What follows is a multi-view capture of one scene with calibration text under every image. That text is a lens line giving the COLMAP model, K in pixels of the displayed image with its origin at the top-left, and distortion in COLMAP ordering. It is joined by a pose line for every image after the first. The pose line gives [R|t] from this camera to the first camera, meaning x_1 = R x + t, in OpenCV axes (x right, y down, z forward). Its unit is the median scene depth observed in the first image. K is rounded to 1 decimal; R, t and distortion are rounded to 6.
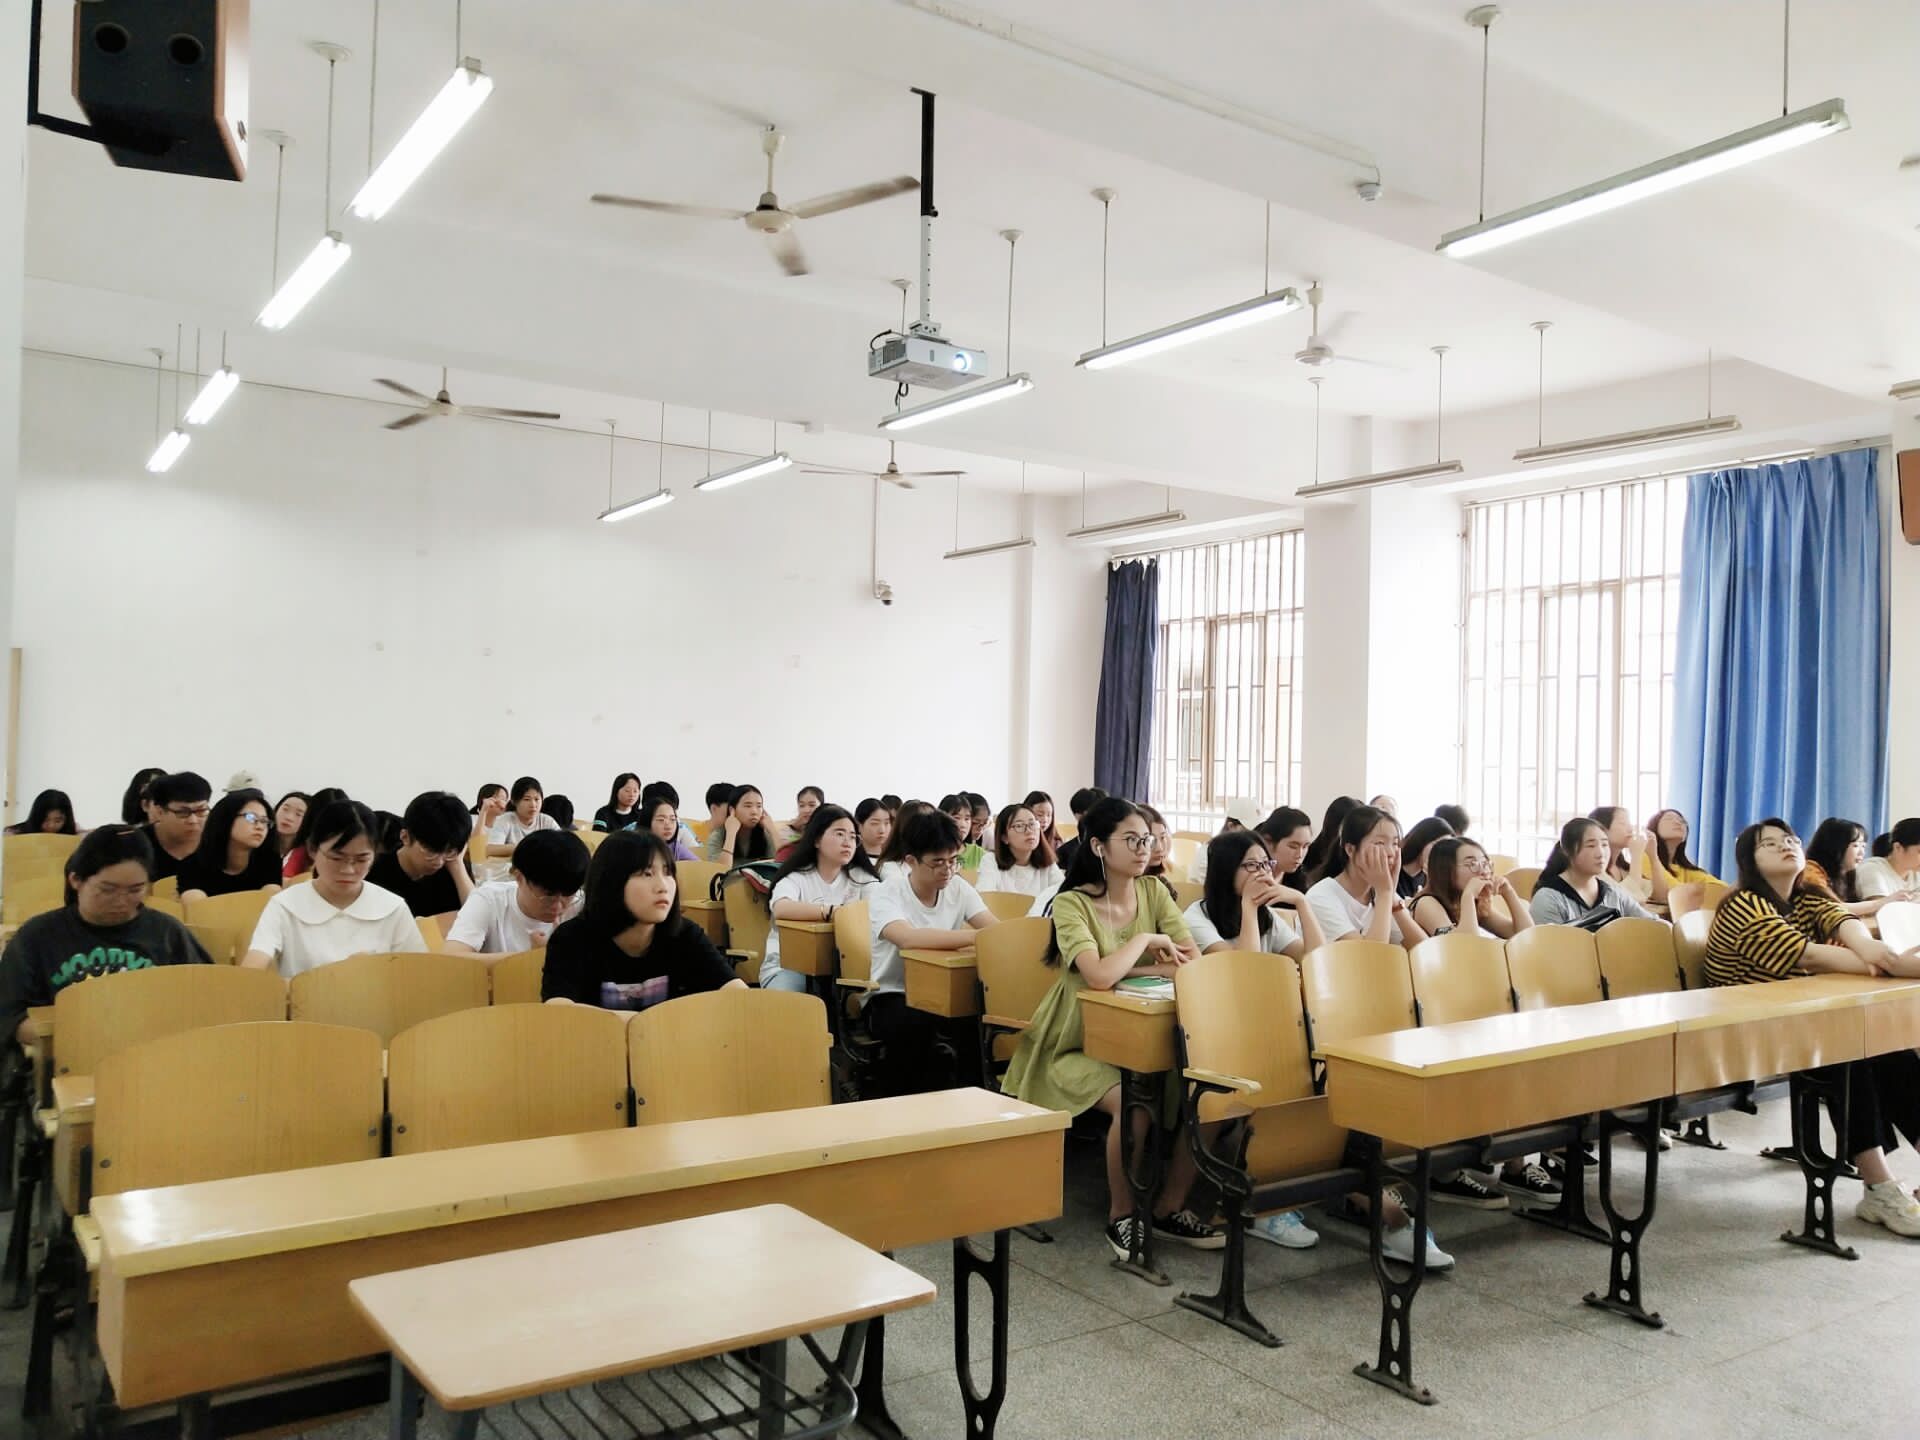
lens RADIAL K [[1477.6, 0, 956.3], [0, 1477.6, 702.0], [0, 0, 1]] dist [-0.025011, 0.050414]
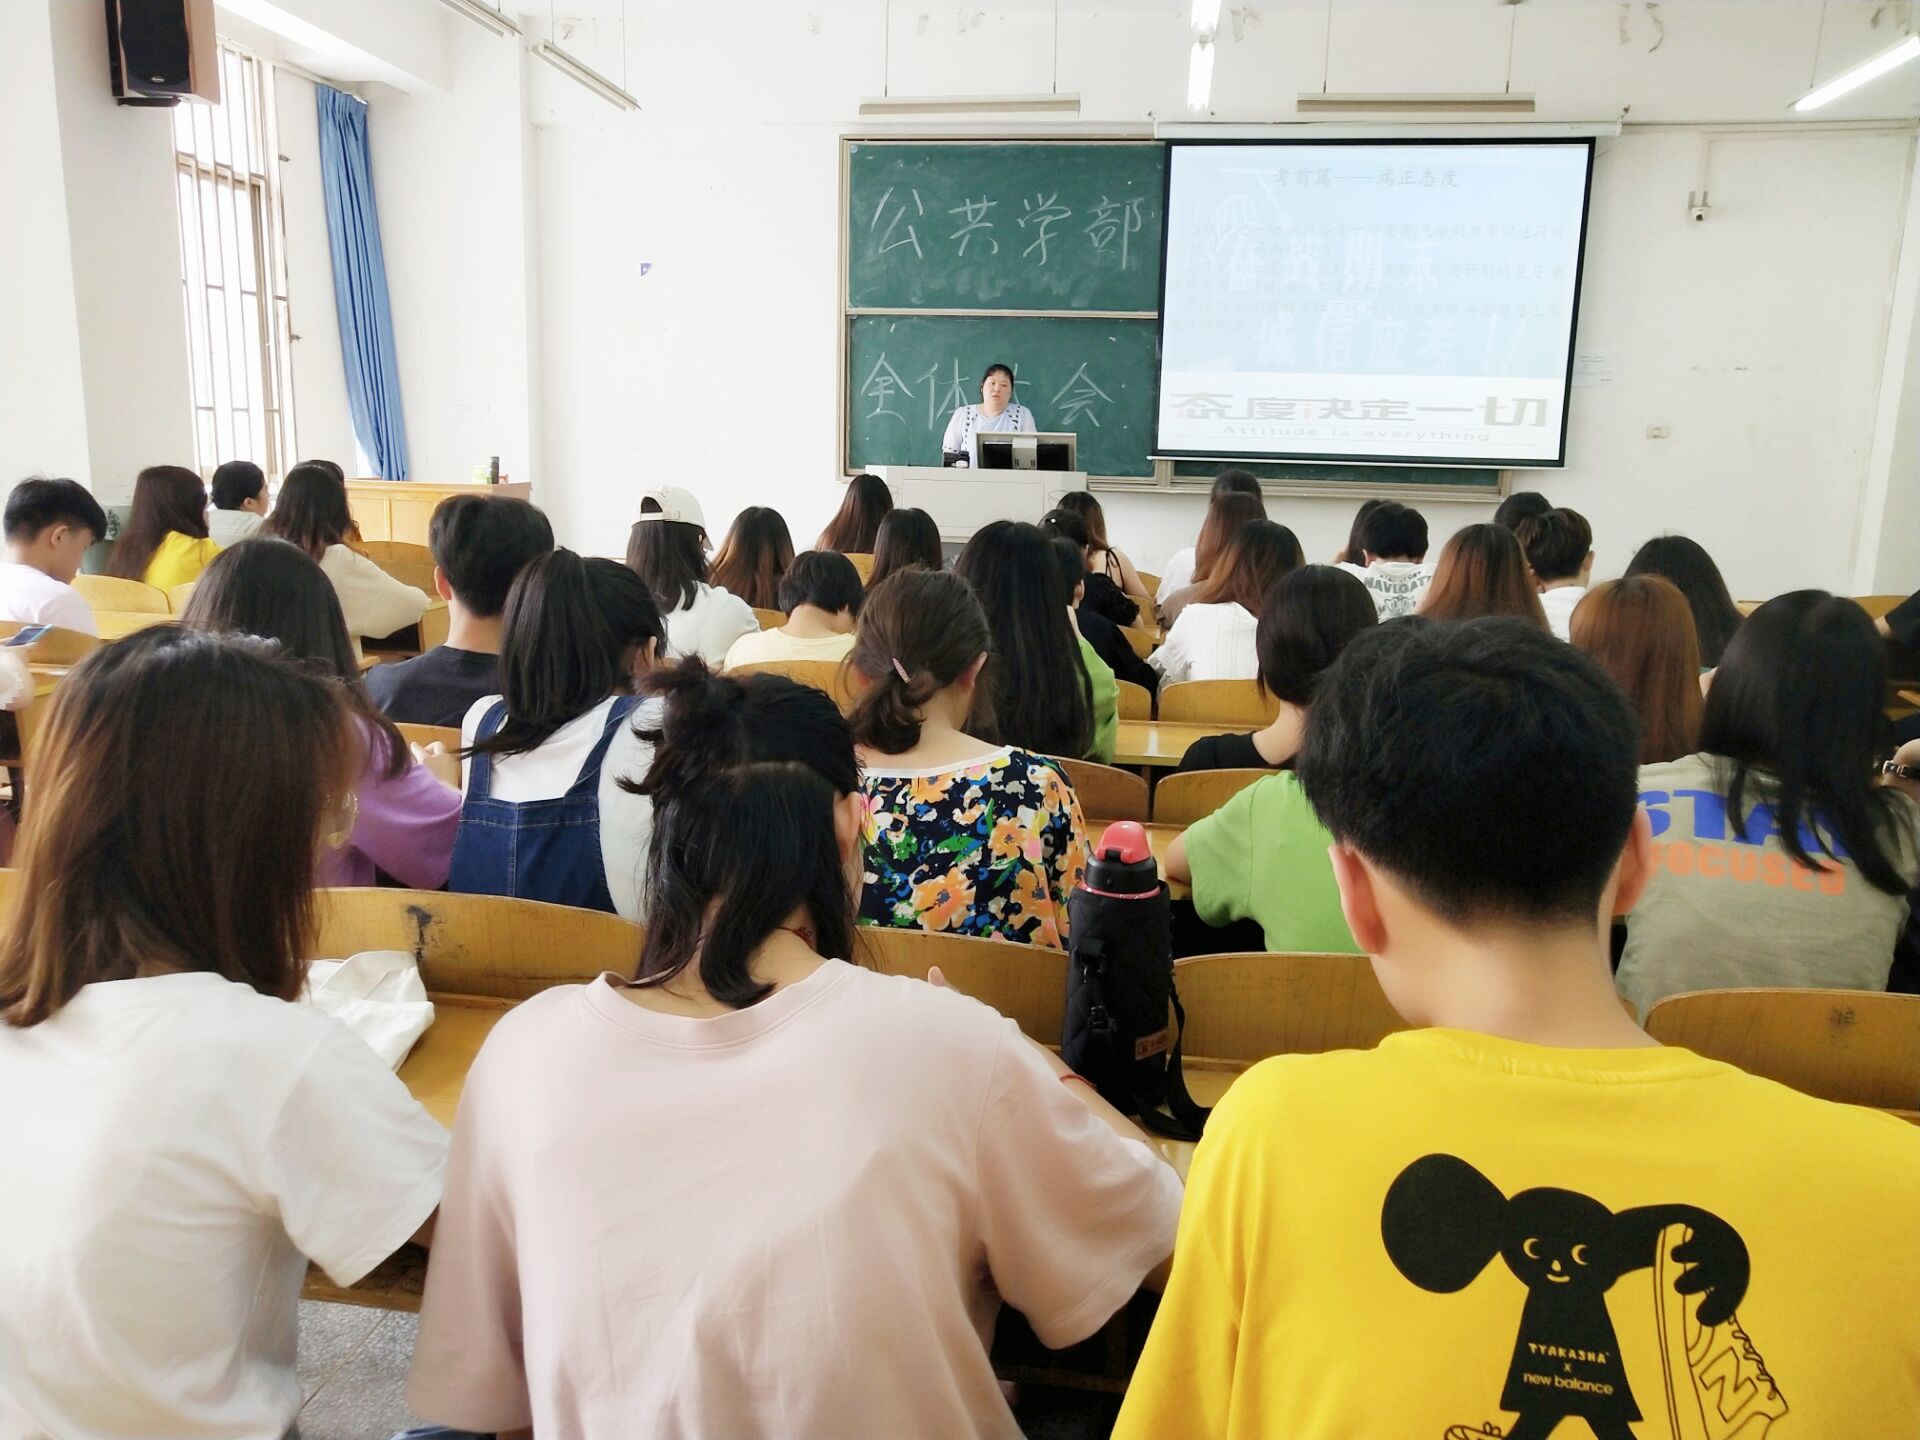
lens RADIAL K [[1477.6, 0, 952.6], [0, 1477.6, 715.0], [0, 0, 1]] dist [-0.025011, 0.050414]
pose [[-0.728856, -0.163310, 0.664905, -0.423443], [-0.066127, 0.983387, 0.169047, 0.047445], [-0.681466, 0.079243, -0.727547, 1.313560]]
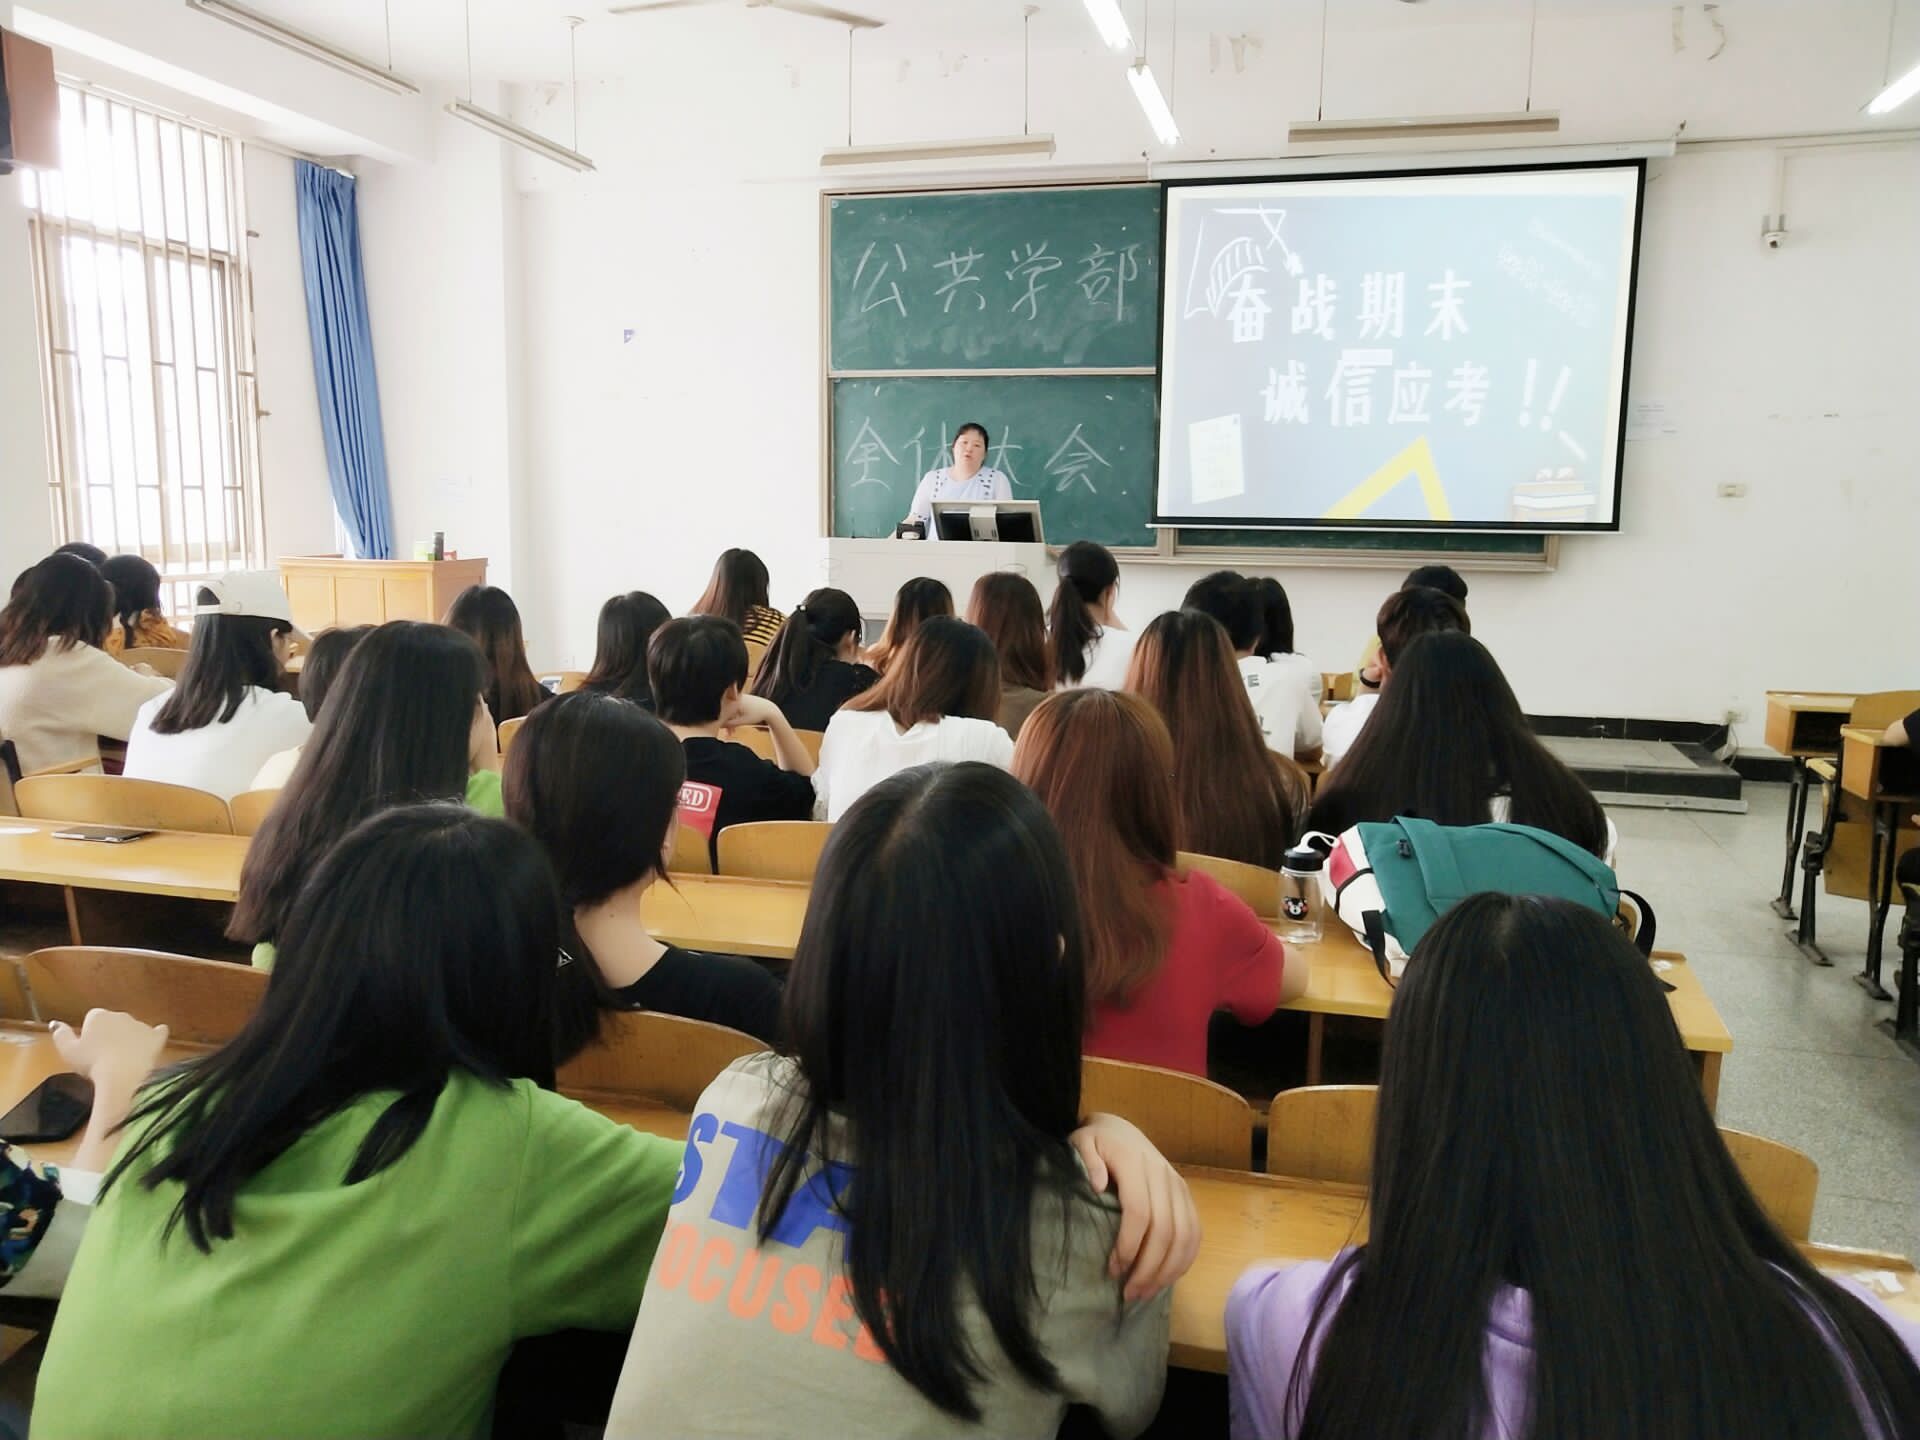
lens RADIAL K [[1477.6, 0, 963.8], [0, 1477.6, 718.9], [0, 0, 1]] dist [-0.025011, 0.050414]
pose [[-0.641913, -0.139098, 0.754055, -0.453713], [-0.055157, 0.989237, 0.135527, 0.038345], [-0.764791, 0.045405, -0.642677, 1.179828]]
